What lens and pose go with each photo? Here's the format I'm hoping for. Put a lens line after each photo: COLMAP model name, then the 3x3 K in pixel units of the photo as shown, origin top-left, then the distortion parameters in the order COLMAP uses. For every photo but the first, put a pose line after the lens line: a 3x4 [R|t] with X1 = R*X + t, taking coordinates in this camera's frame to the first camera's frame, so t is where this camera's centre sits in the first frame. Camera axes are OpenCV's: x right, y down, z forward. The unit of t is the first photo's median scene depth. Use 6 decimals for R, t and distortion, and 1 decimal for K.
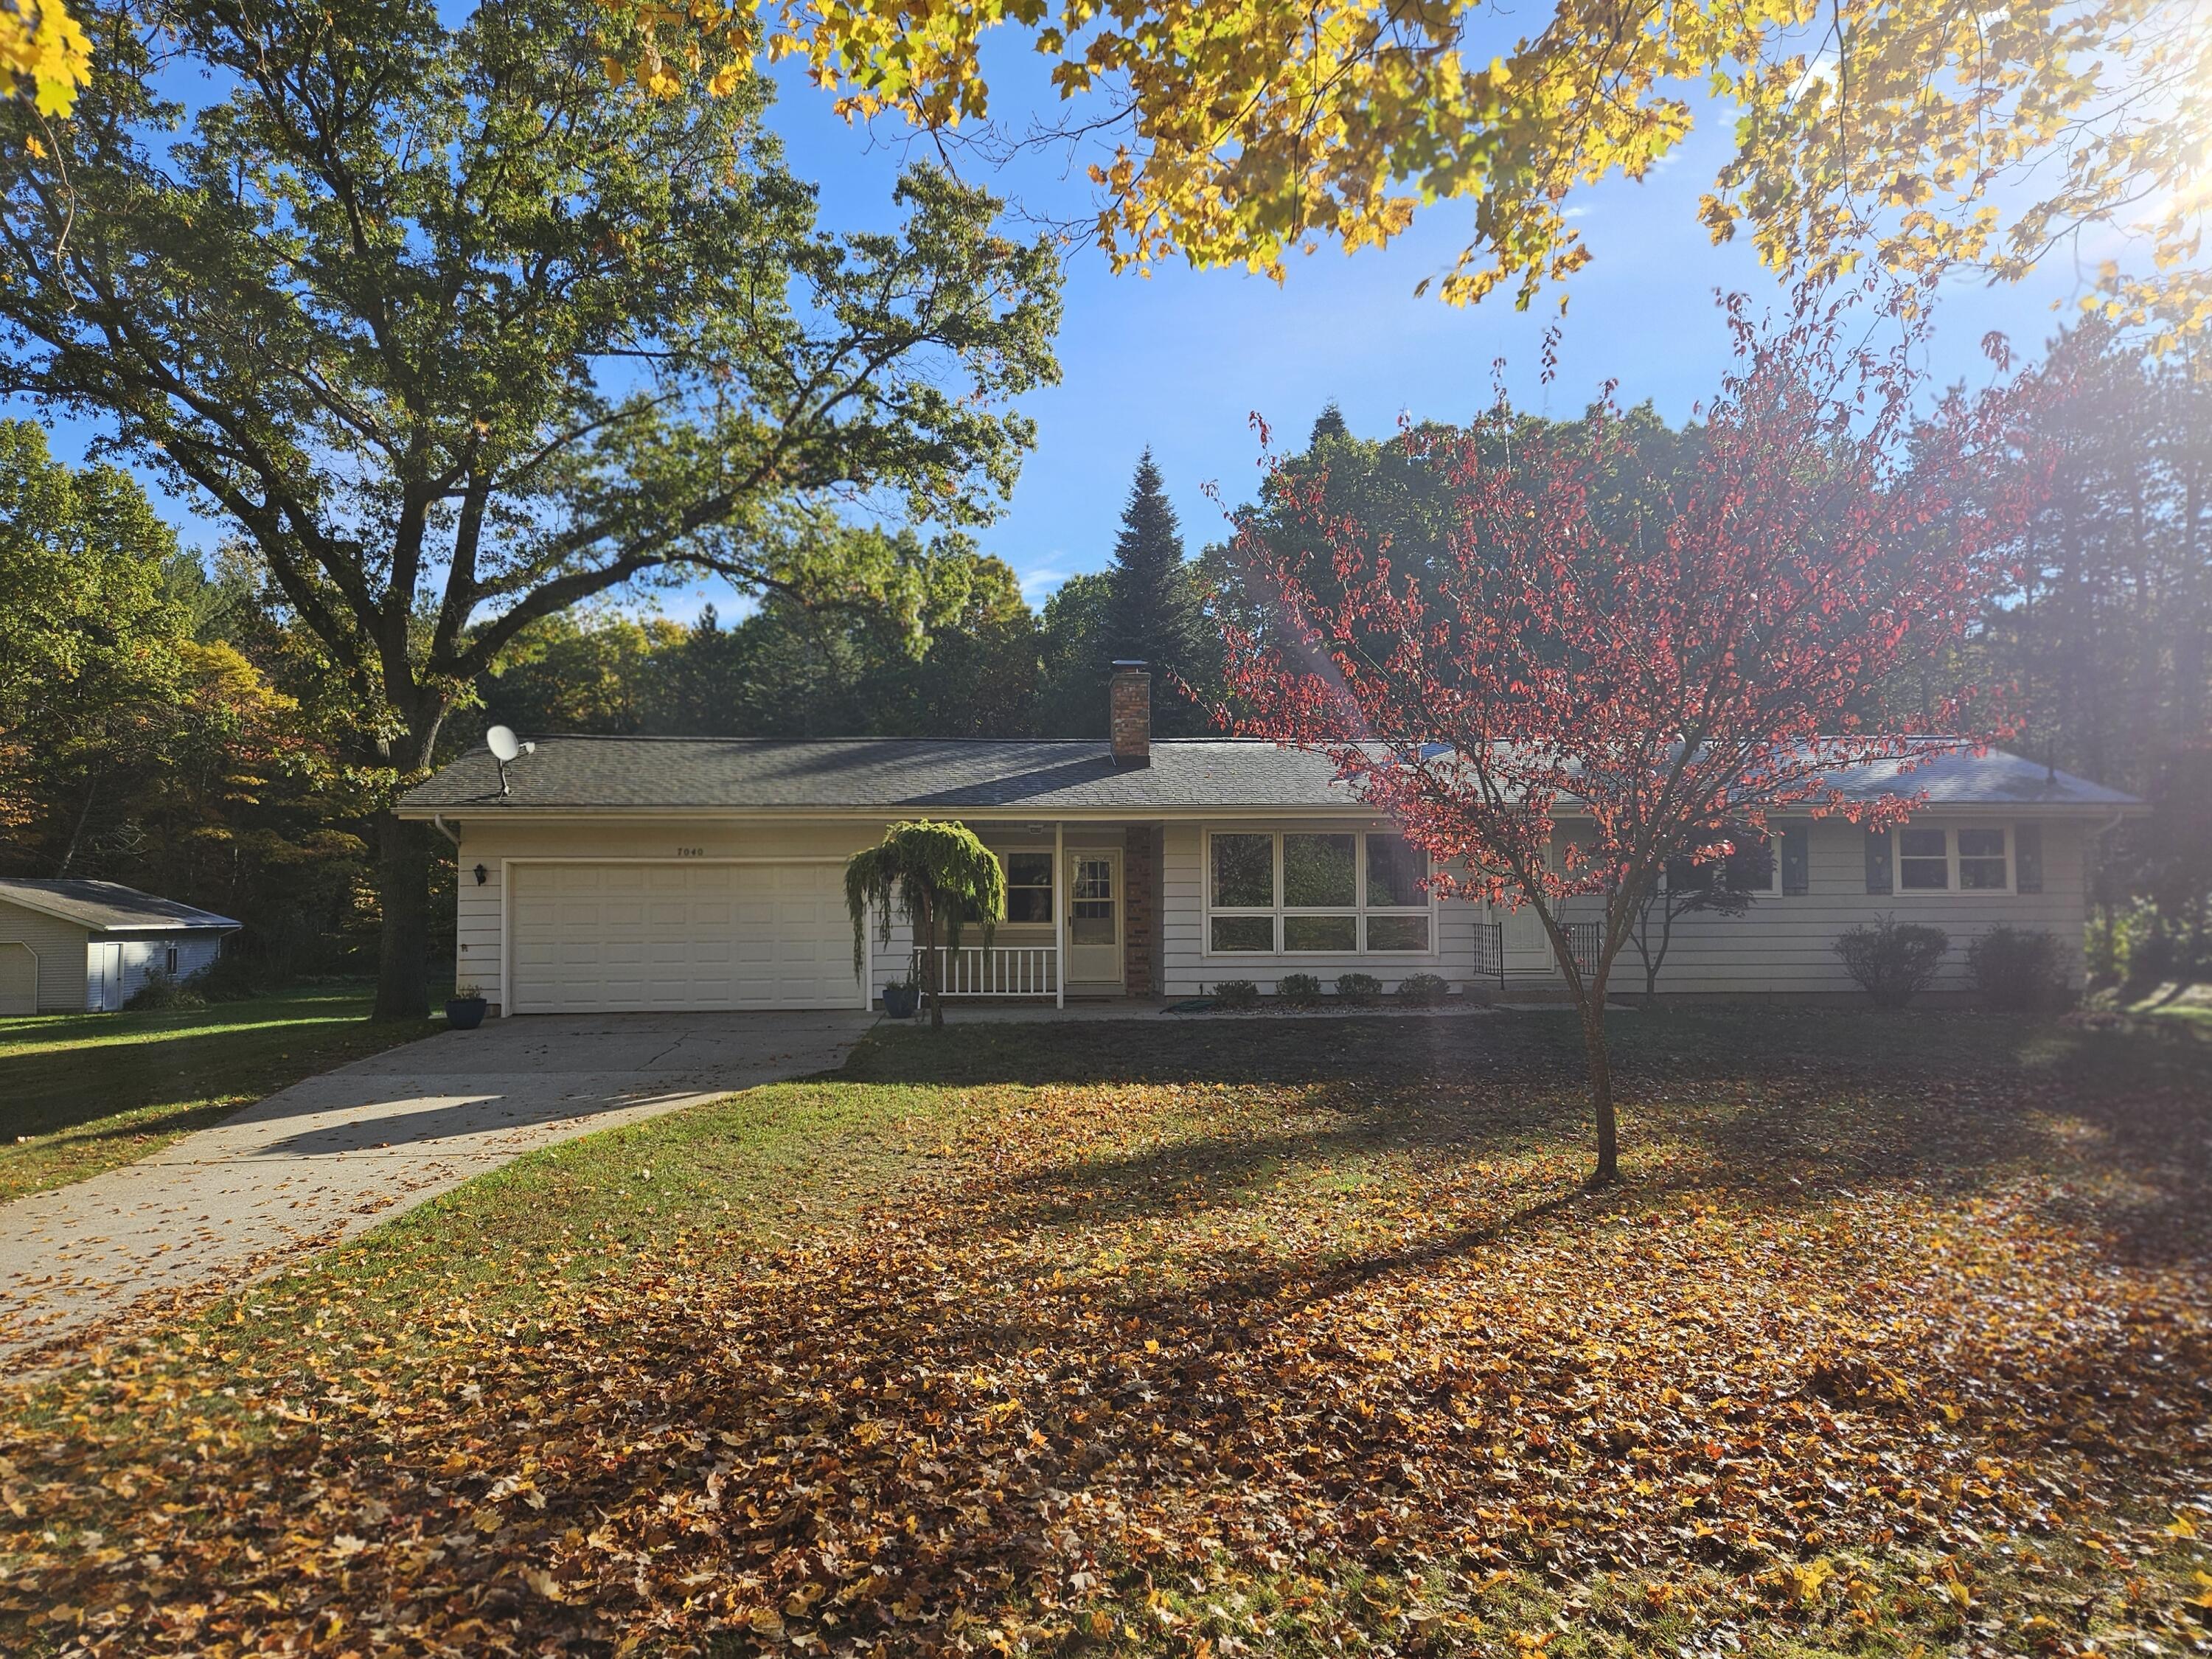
lens RADIAL K [[1374.5, 0, 1071.2], [0, 1374.5, 832.5], [0, 0, 1]] dist [0.086206, -0.055665]
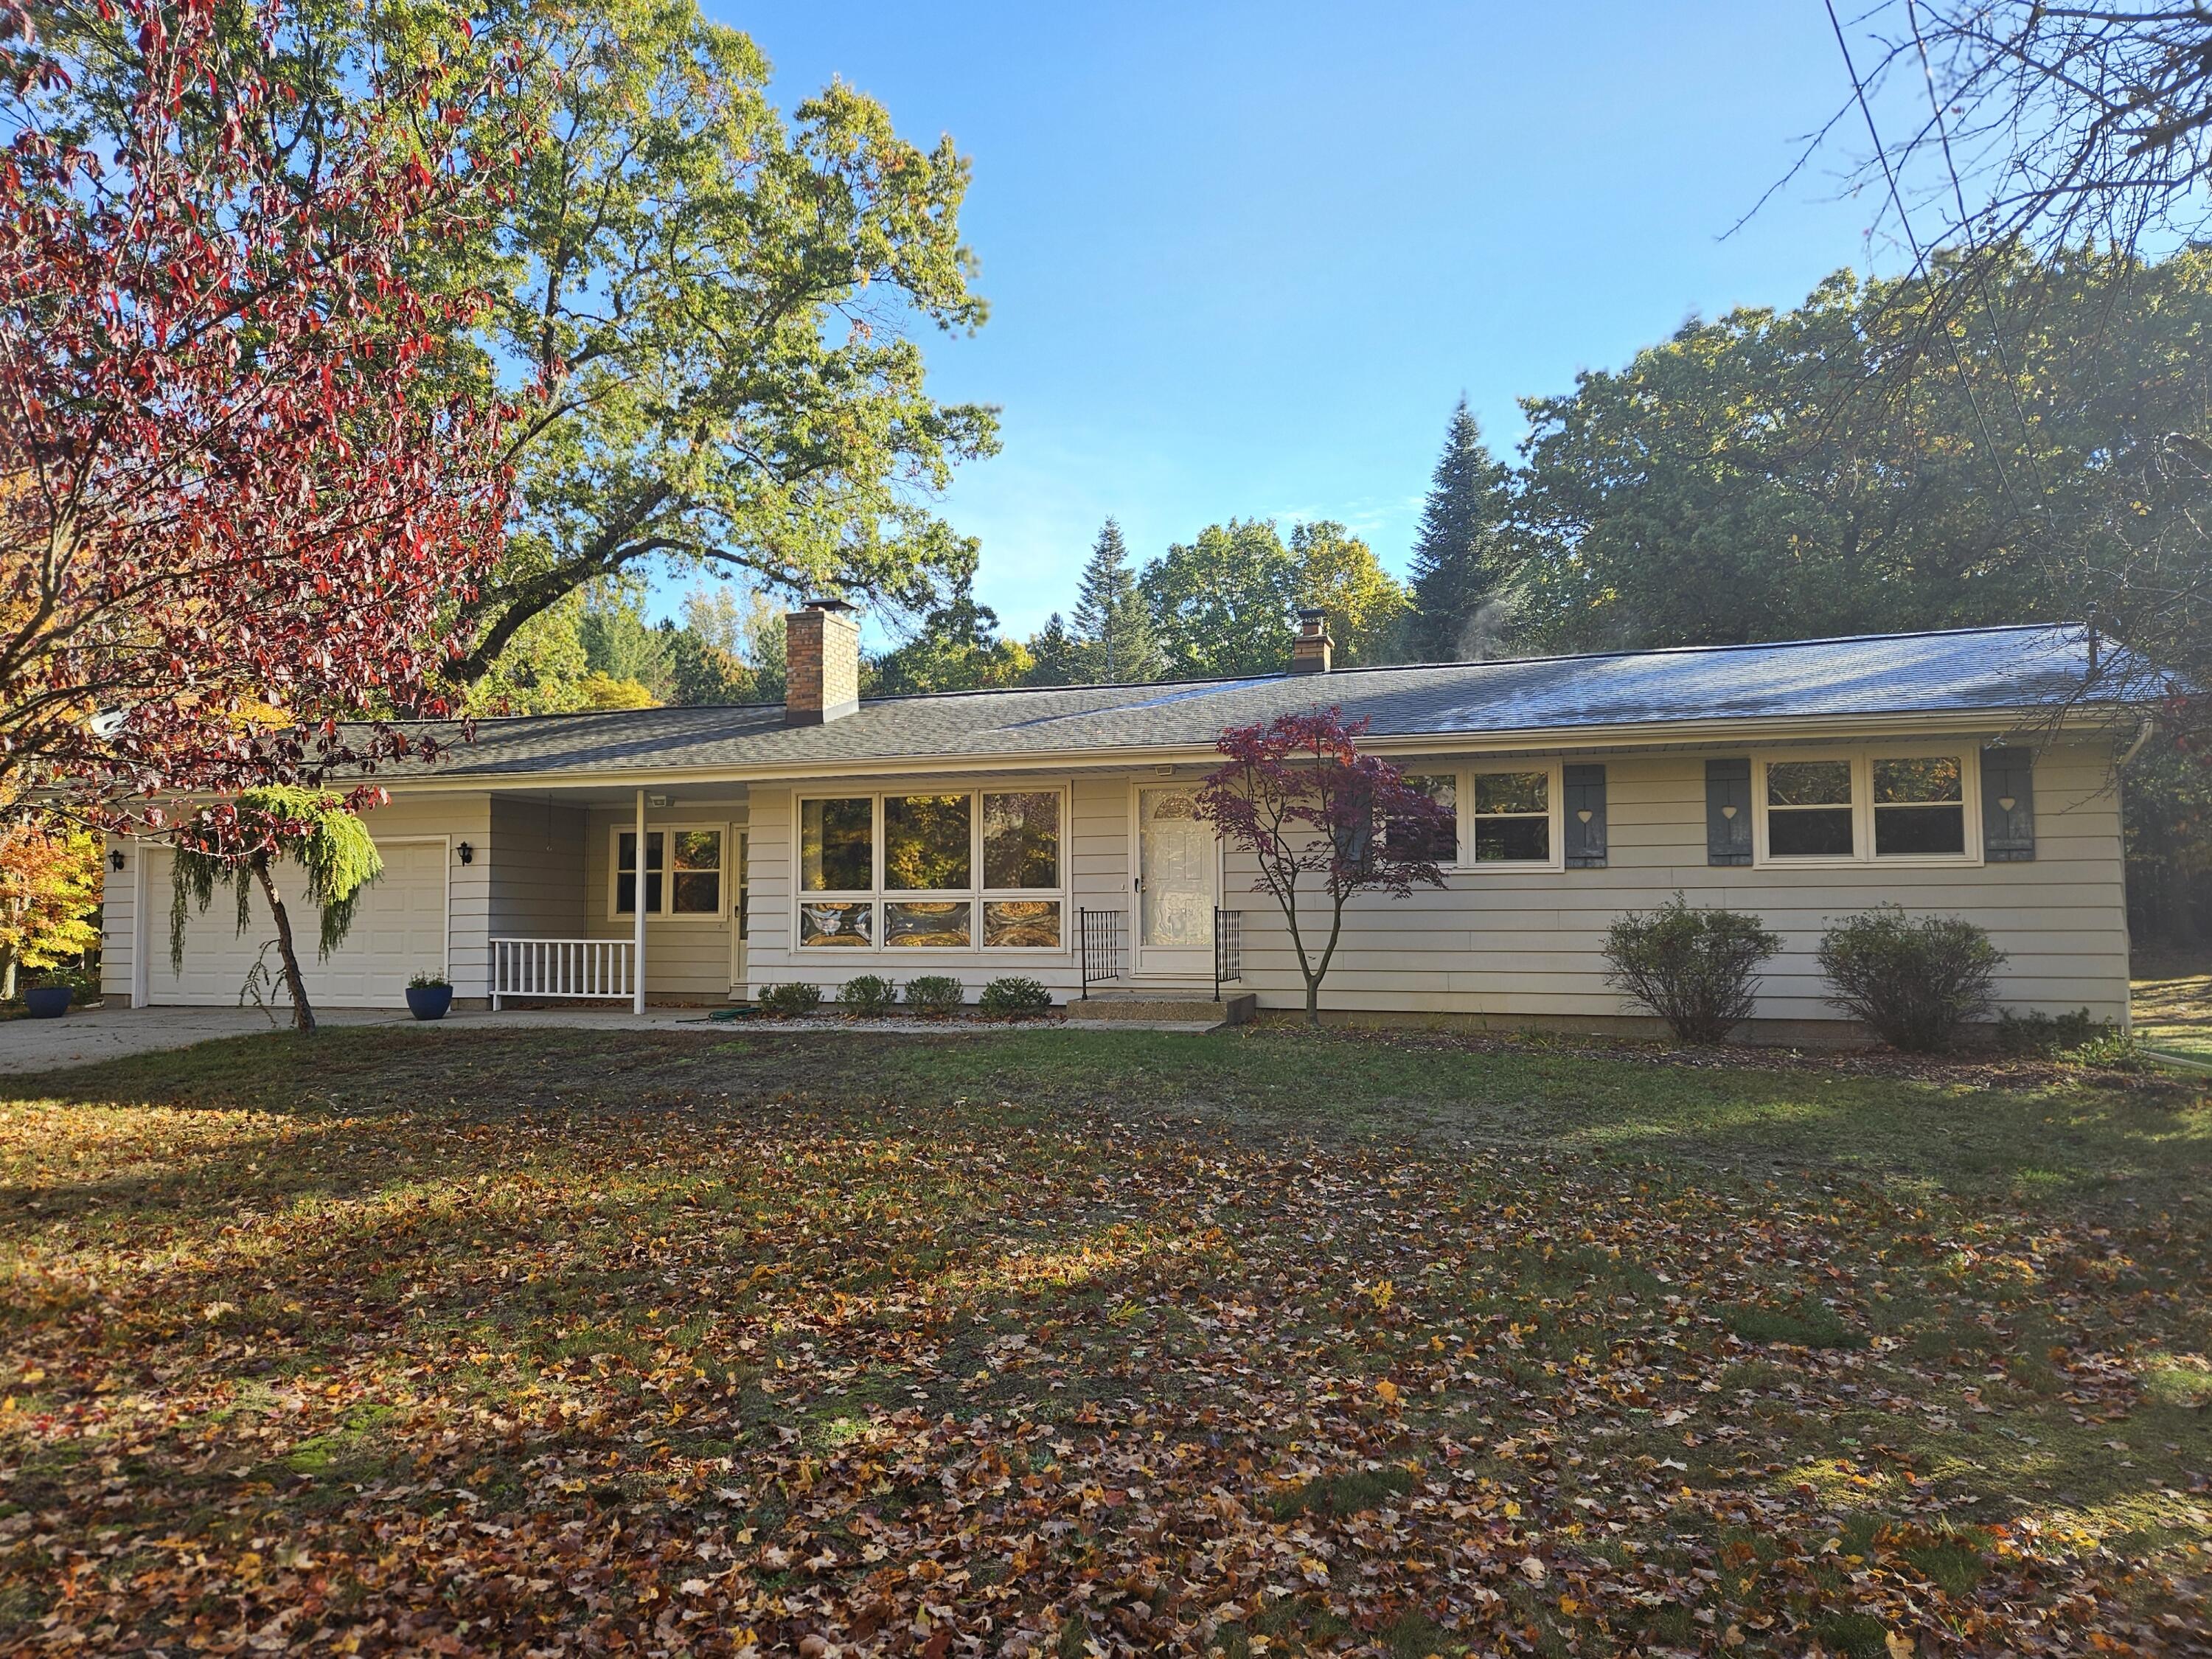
lens RADIAL K [[1374.5, 0, 1071.2], [0, 1374.5, 832.5], [0, 0, 1]] dist [0.086206, -0.055665]
pose [[0.934024, -0.018330, -0.356740, 0.531367], [0.015141, 0.999817, -0.011730, 0.032267], [0.356889, 0.005555, 0.934130, 0.310170]]
